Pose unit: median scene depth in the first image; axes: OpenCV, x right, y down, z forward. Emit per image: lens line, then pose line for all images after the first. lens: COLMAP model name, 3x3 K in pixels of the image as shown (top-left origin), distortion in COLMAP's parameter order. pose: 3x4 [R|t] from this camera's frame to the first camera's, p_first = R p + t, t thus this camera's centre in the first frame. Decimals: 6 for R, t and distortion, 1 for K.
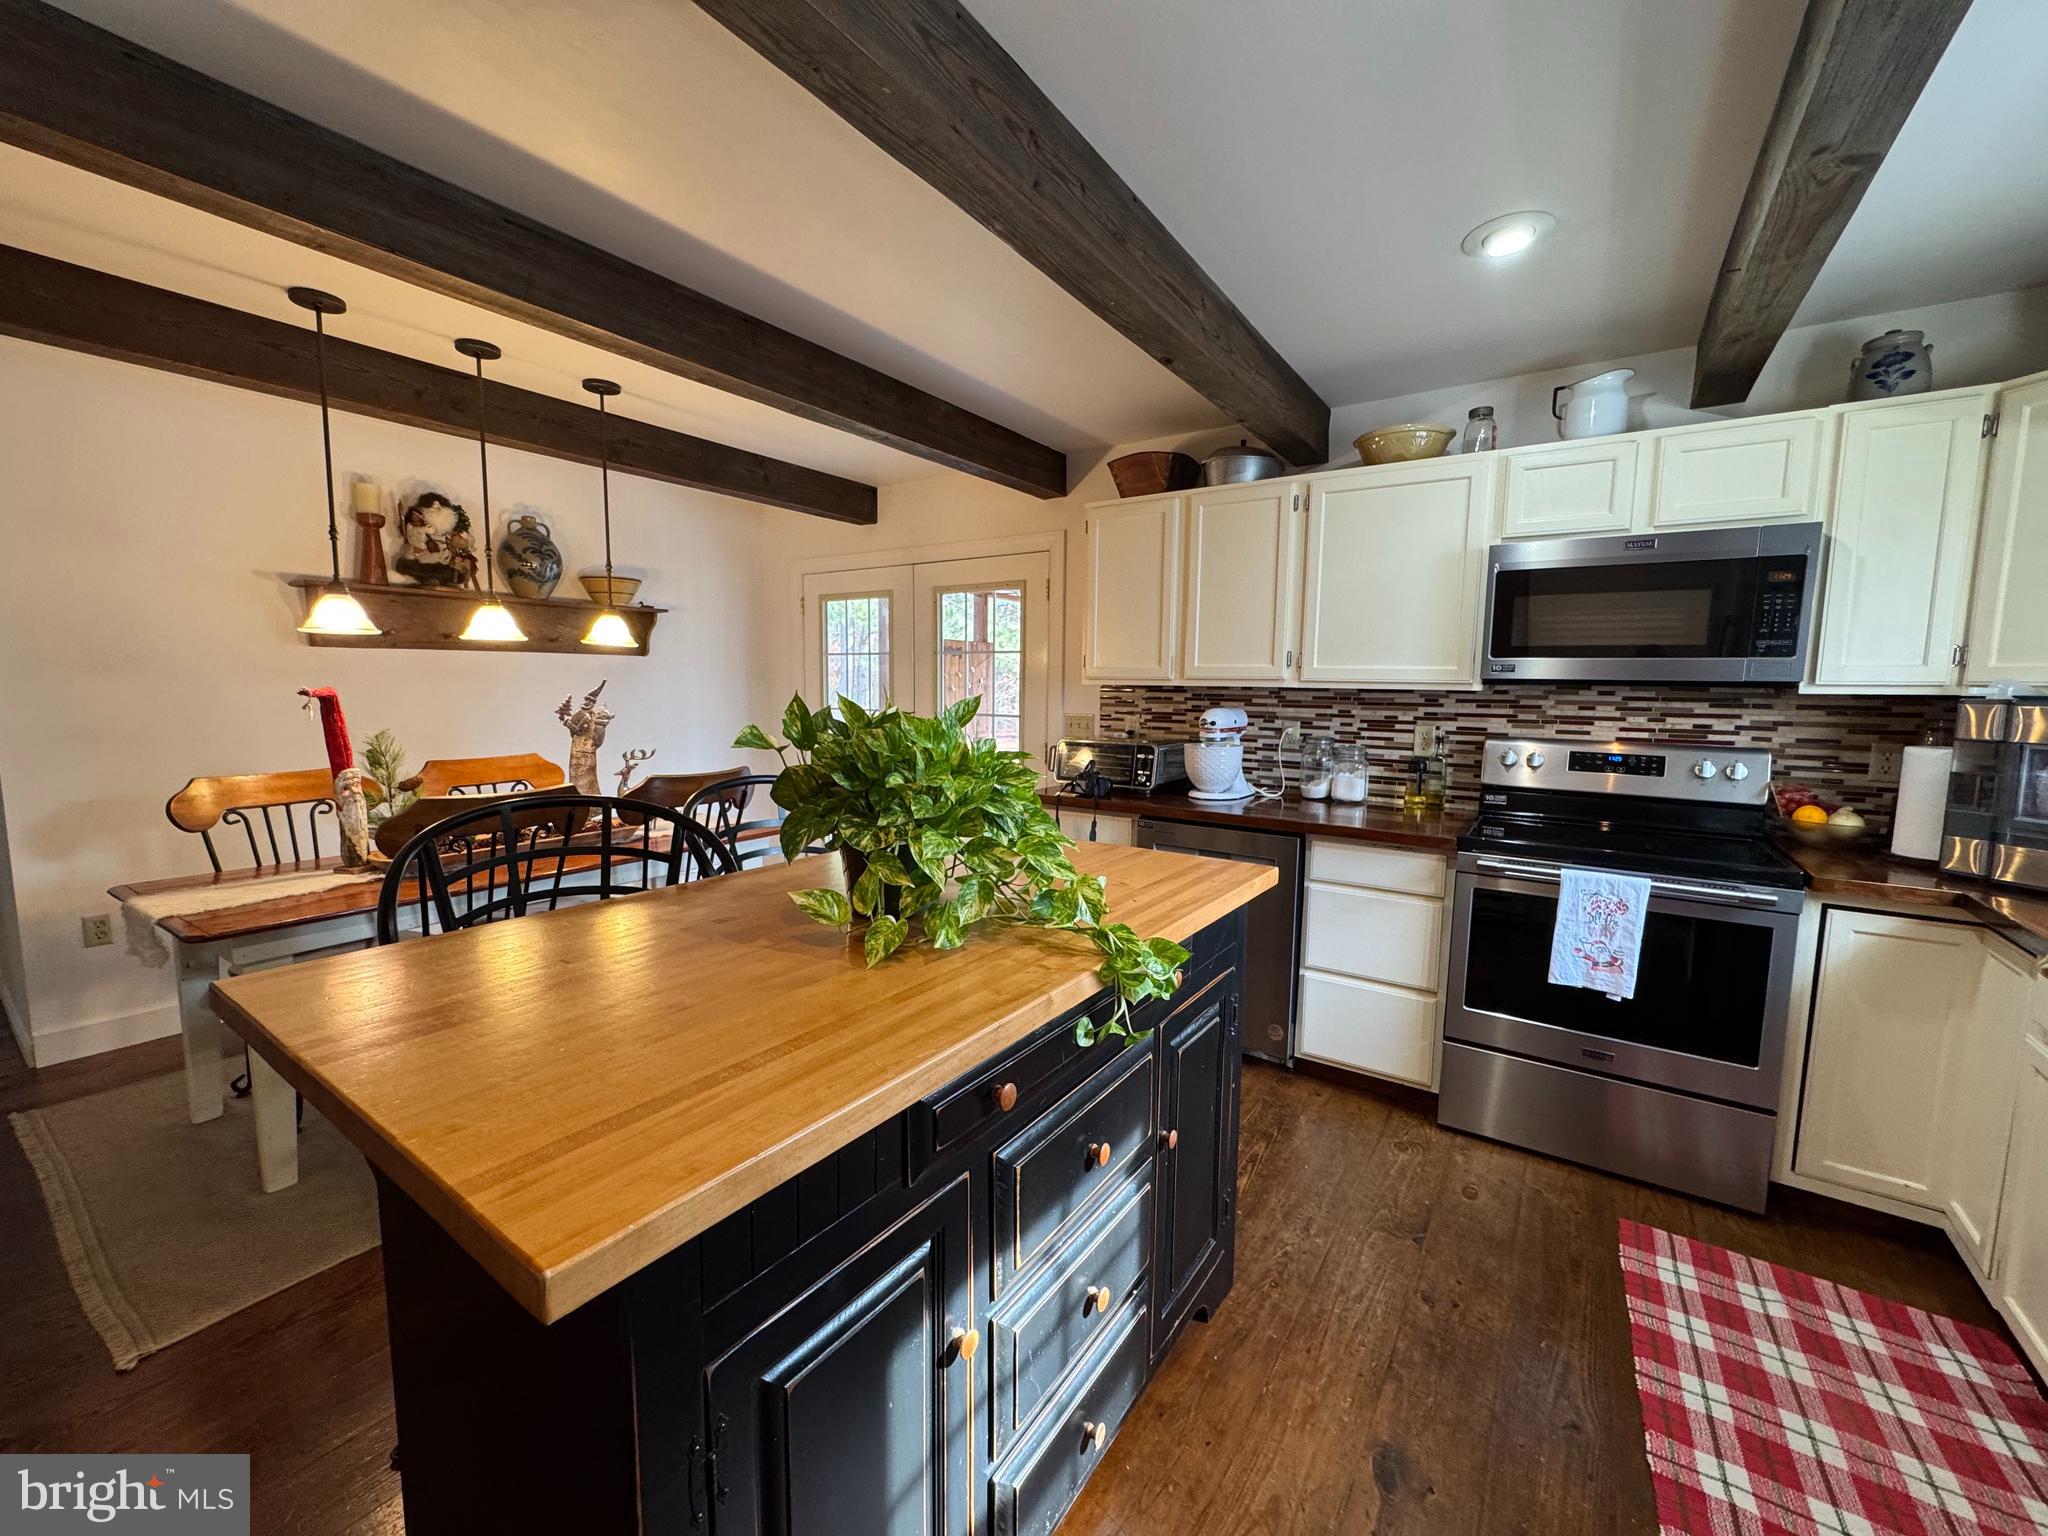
lens RADIAL K [[817.2, 0, 1024.0], [0, 817.2, 768.0], [0, 0, 1]] dist [-0.001101, -0.000021]
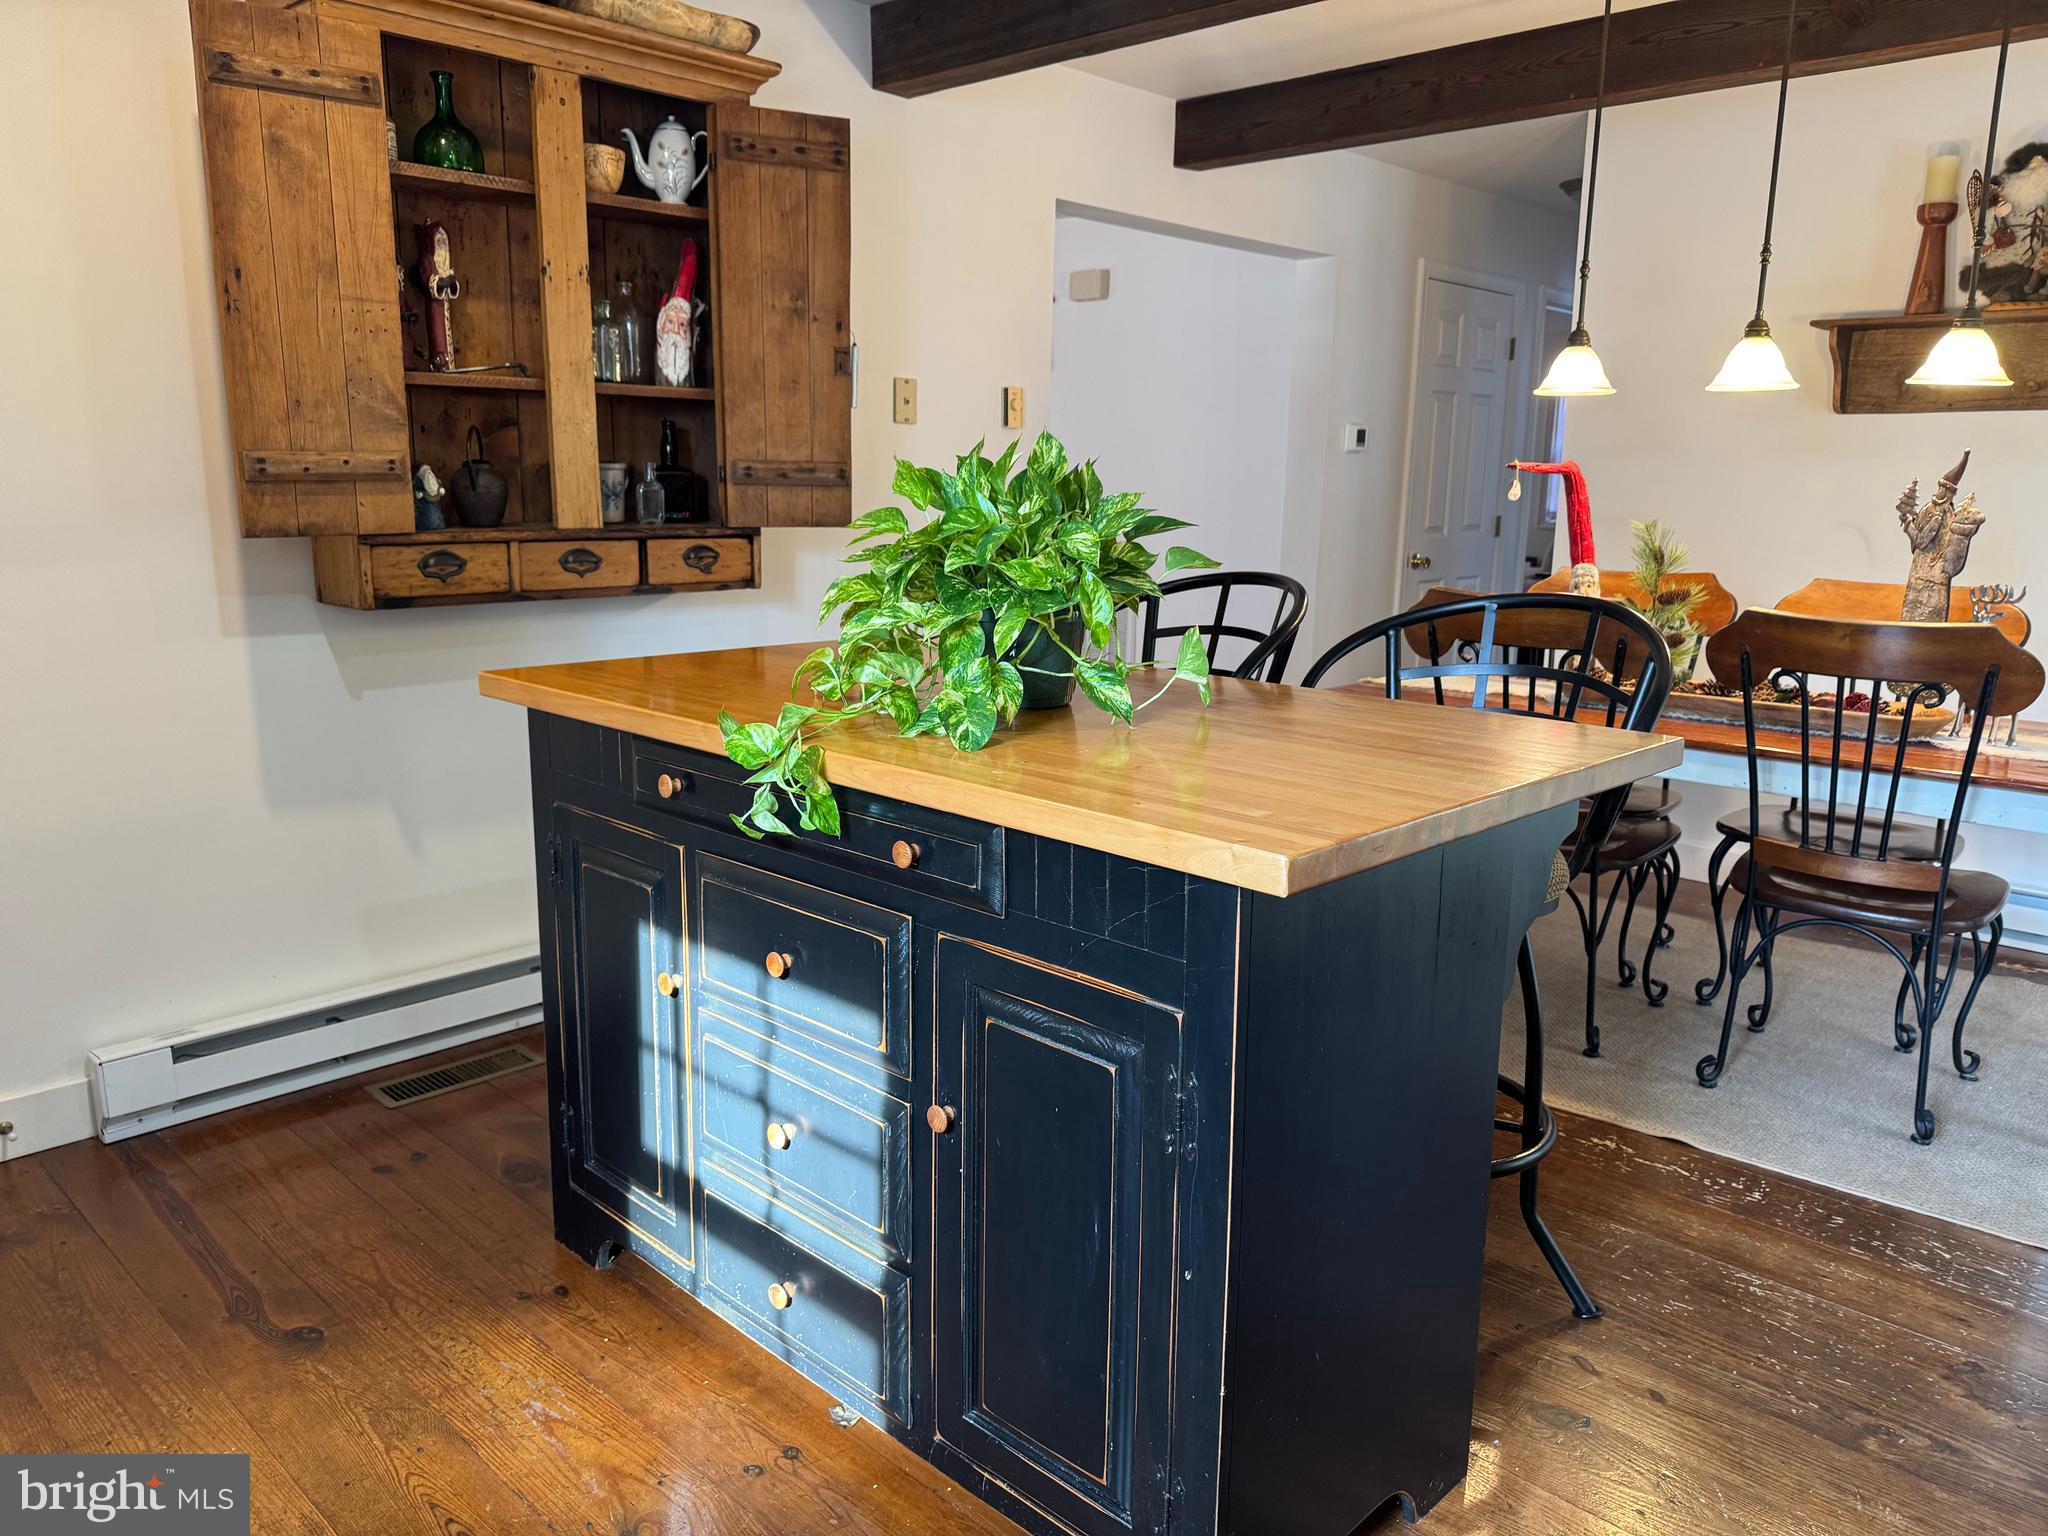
lens RADIAL K [[1476.2, 0, 1024.0], [0, 1476.2, 768.0], [0, 0, 1]] dist [-0.035892, 0.004778]
pose [[-0.161740, 0.187420, -0.968873, 0.564870], [-0.109906, 0.972270, 0.206425, -0.032935], [0.980694, 0.139872, -0.136656, 0.541139]]
